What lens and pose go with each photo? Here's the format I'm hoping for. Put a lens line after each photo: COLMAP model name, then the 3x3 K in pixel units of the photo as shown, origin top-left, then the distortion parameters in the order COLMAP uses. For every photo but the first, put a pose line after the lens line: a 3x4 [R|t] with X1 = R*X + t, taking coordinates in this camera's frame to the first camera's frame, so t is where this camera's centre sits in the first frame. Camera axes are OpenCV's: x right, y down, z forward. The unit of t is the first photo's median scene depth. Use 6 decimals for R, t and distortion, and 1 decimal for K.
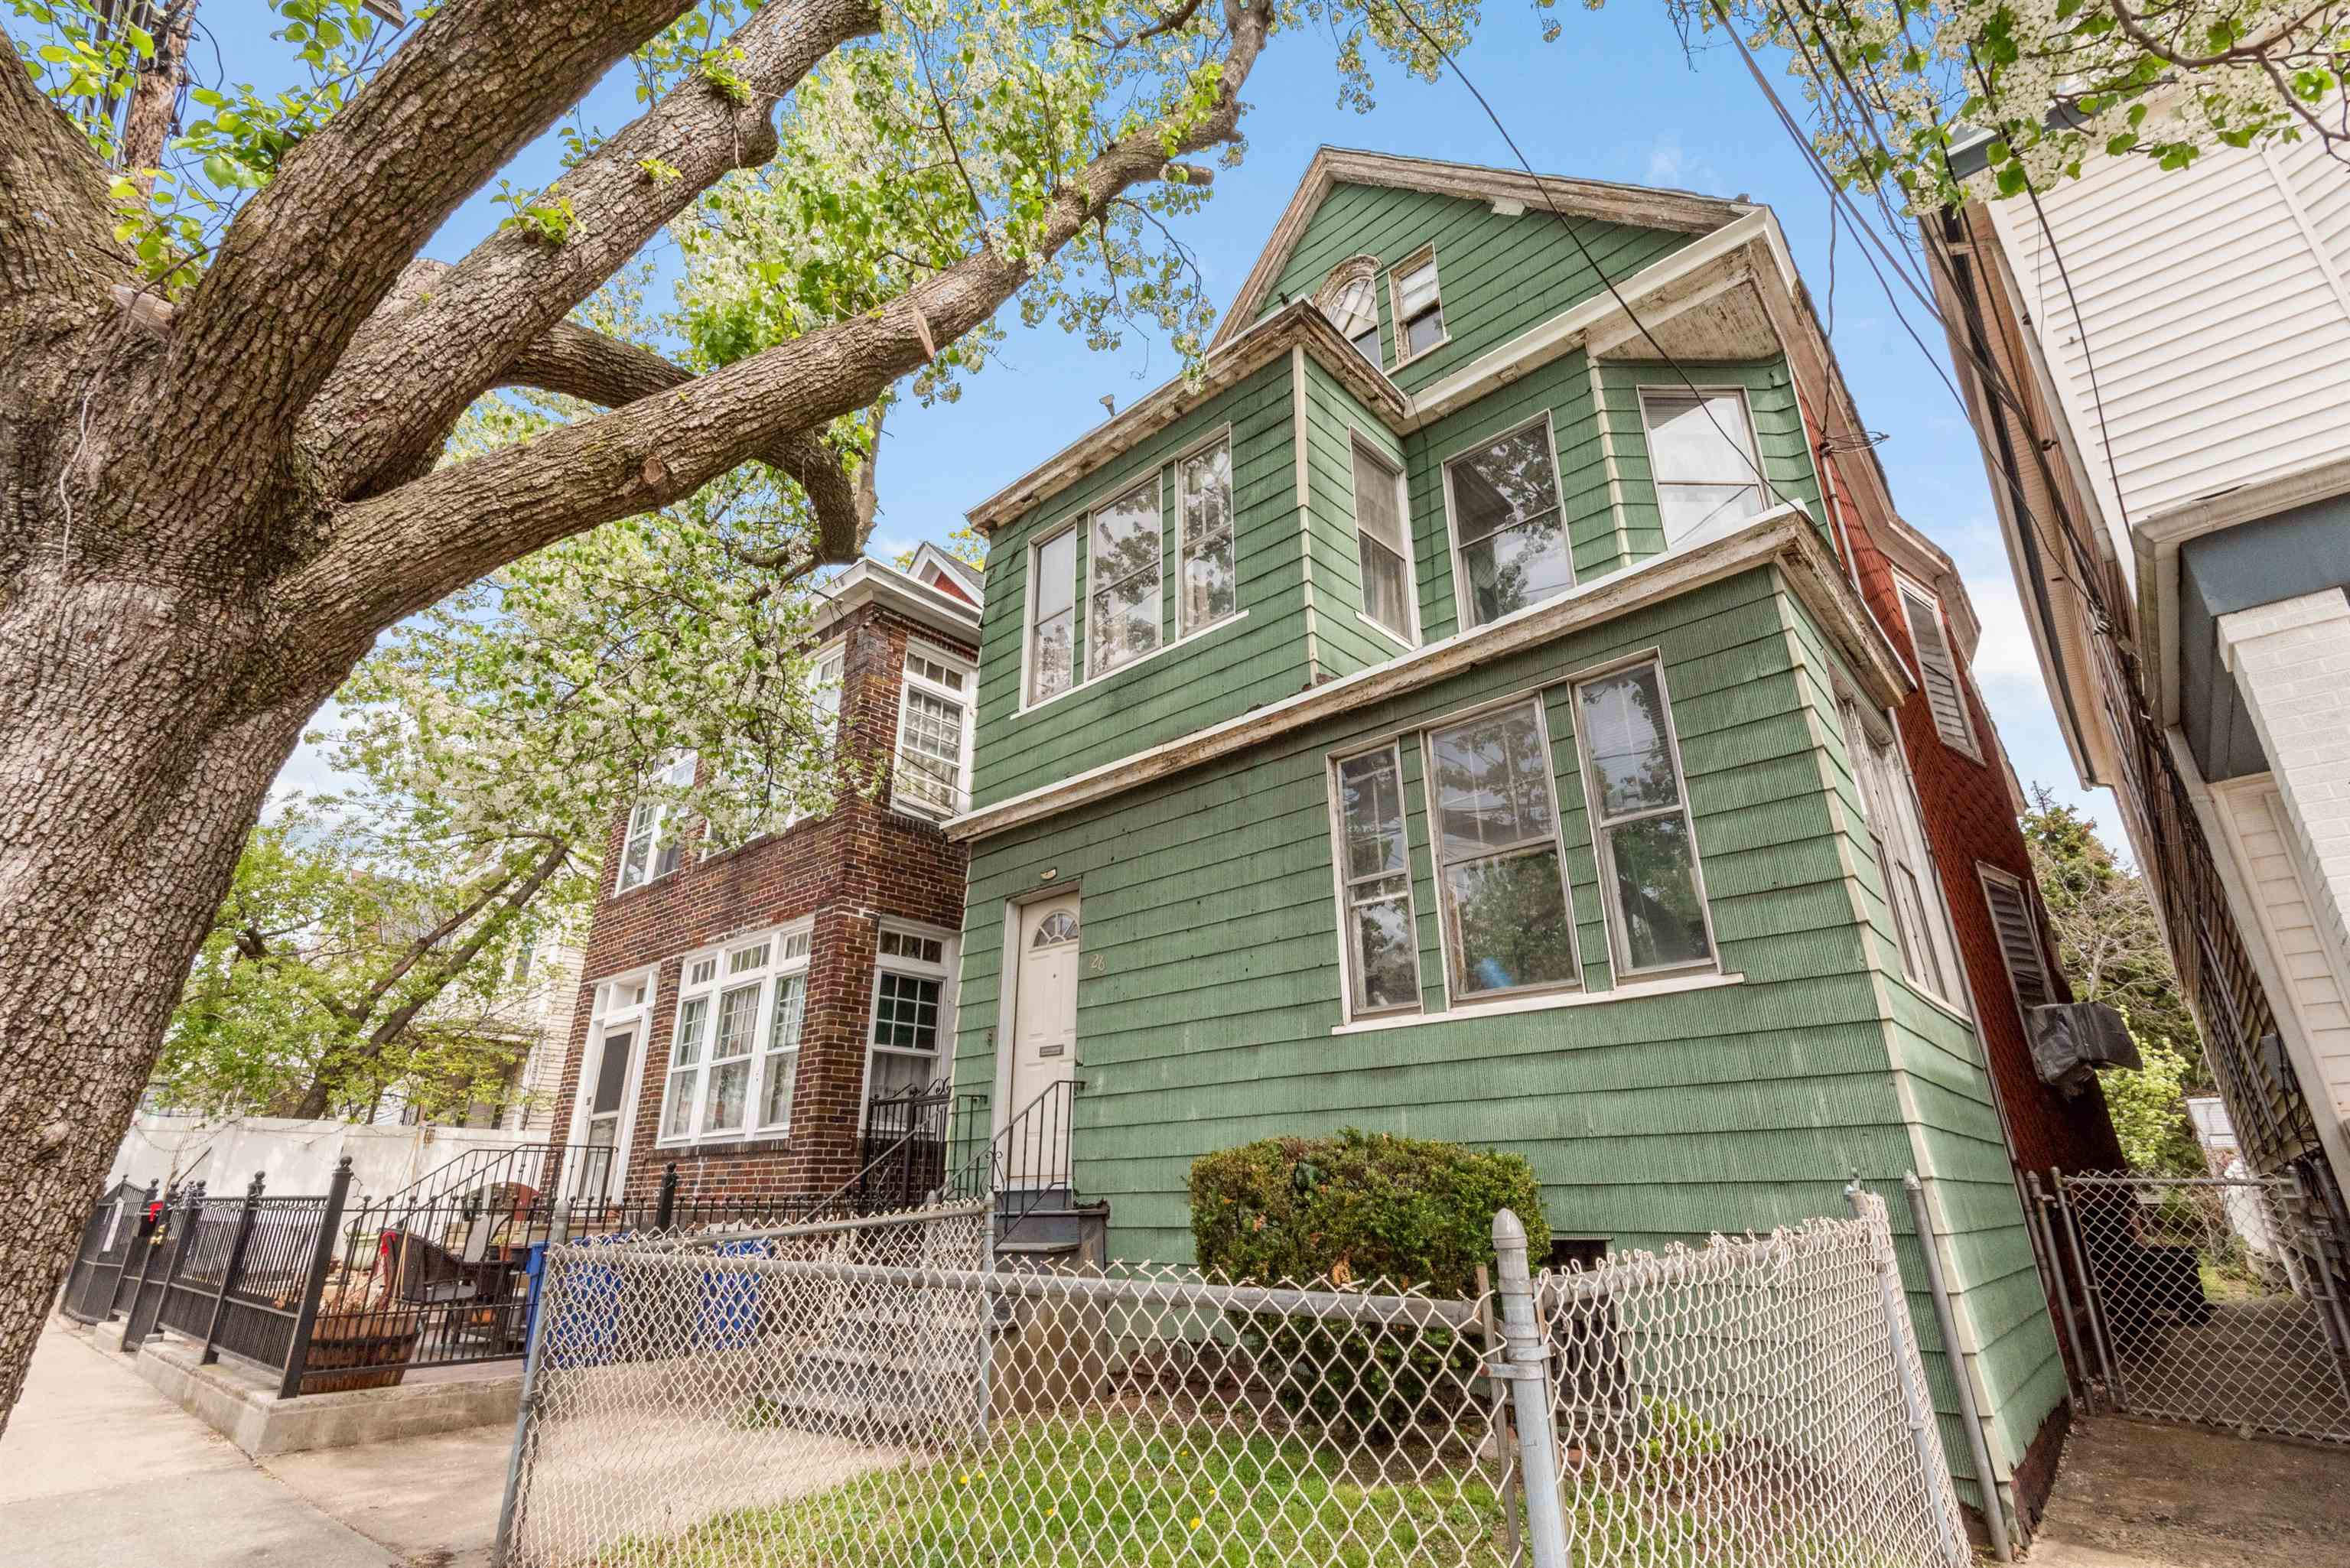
lens RADIAL K [[1061.4, 0, 1174.6], [0, 1061.4, 773.9], [0, 0, 1]] dist [0.026688, -0.000198]
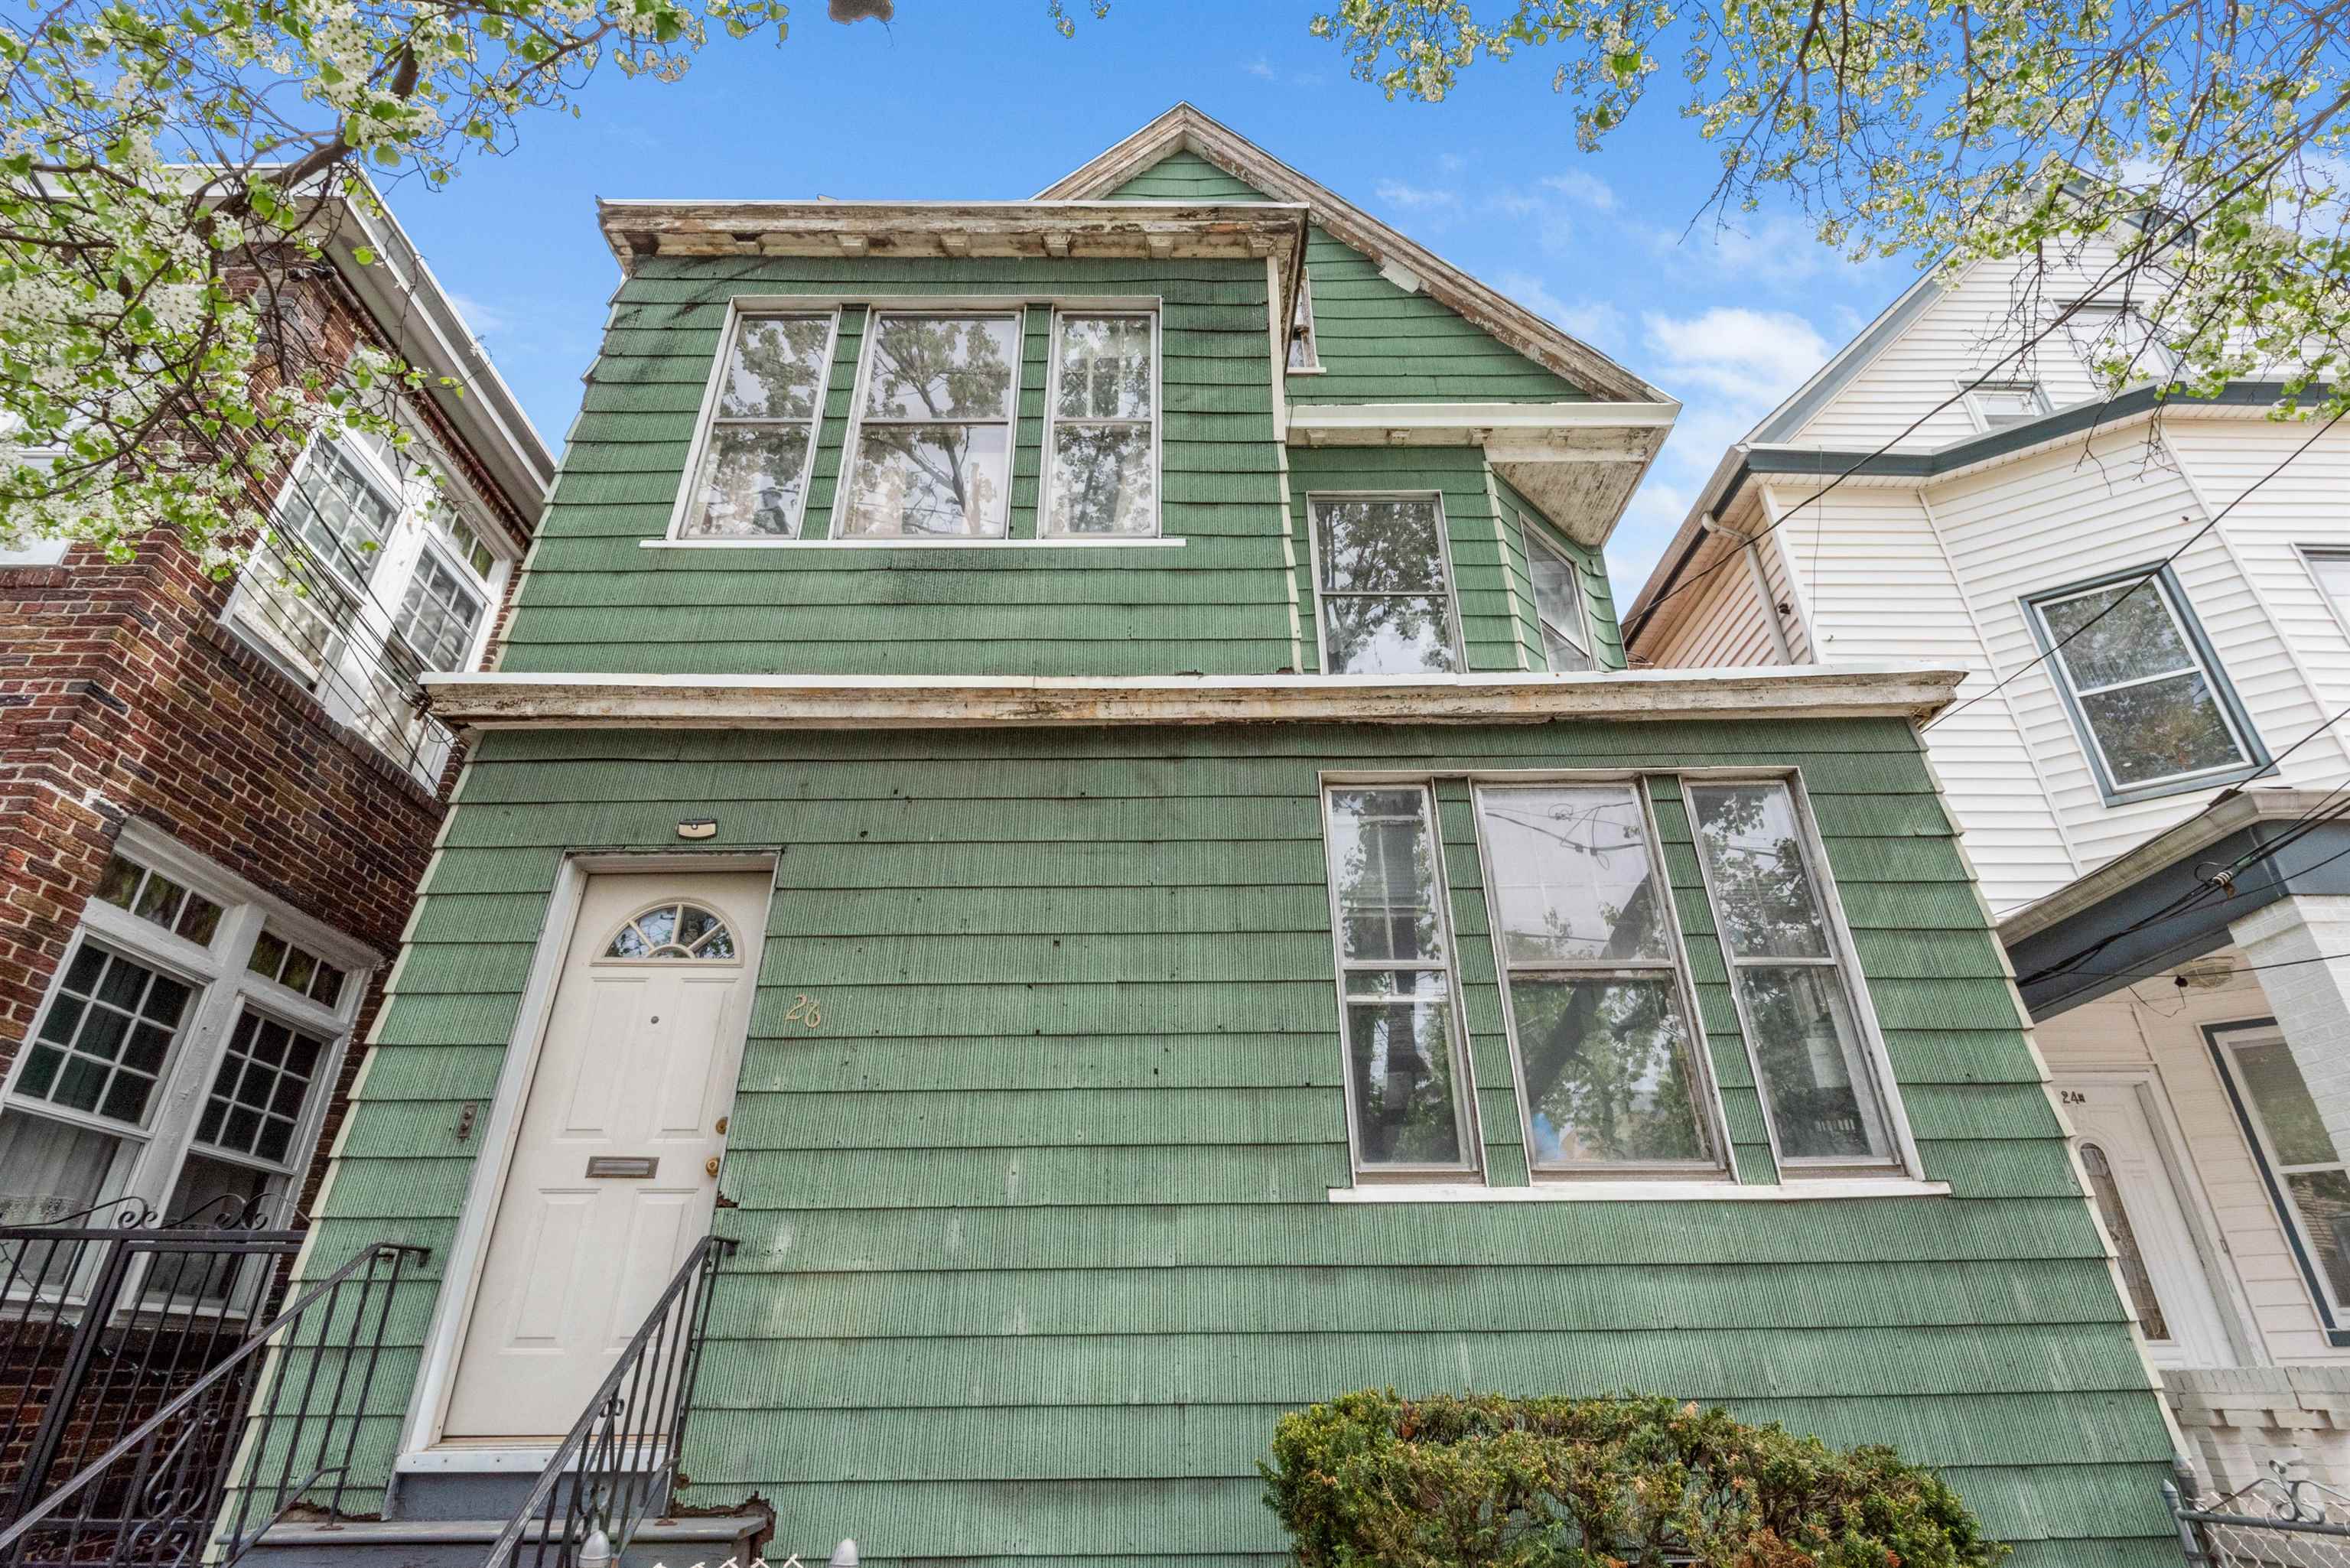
lens RADIAL K [[1111.3, 0, 1174.3], [0, 1111.3, 776.4], [0, 0, 1]] dist [0.026982, -0.025893]
pose [[0.743183, 0.319246, 0.588015, -0.303778], [-0.248882, 0.947669, -0.199952, 0.132501], [-0.621078, 0.002255, 0.783746, 0.445553]]
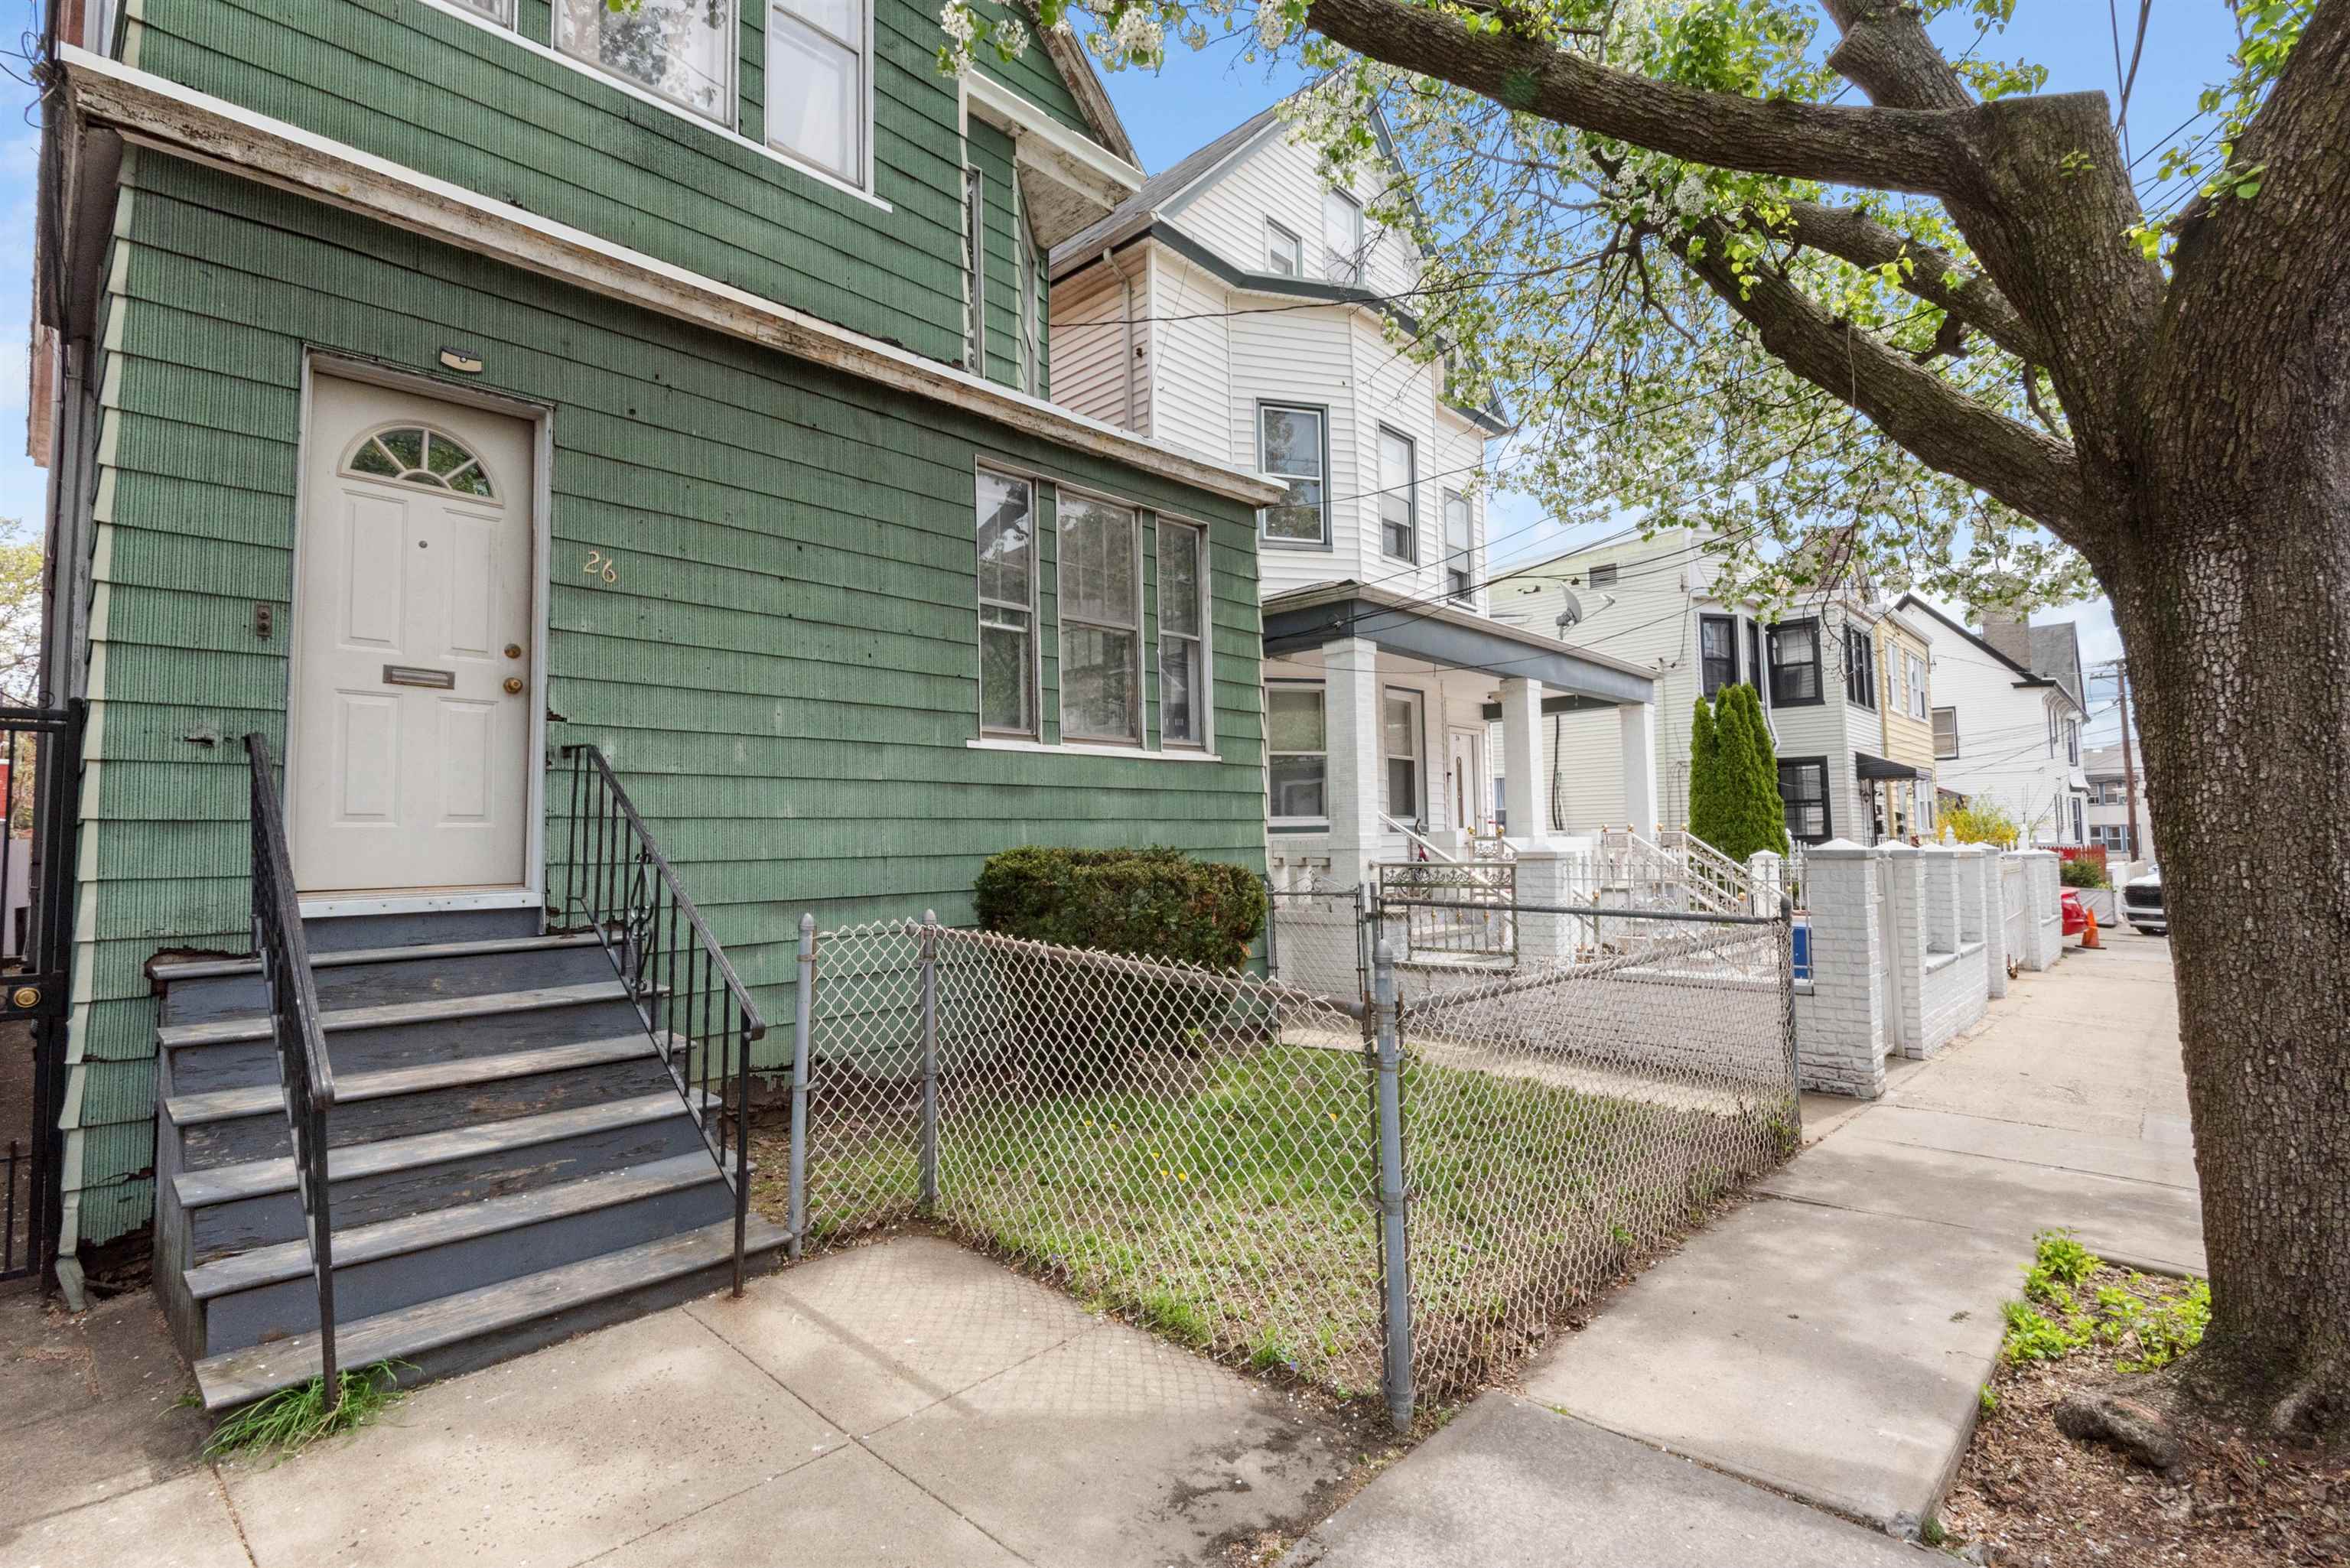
lens RADIAL K [[1111.3, 0, 1174.3], [0, 1111.3, 776.4], [0, 0, 1]] dist [0.026982, -0.025893]
pose [[0.029680, 0.077229, 0.996572, -0.712060], [-0.351130, 0.934276, -0.061943, 0.216155], [-0.935856, -0.348087, 0.054847, 0.608700]]
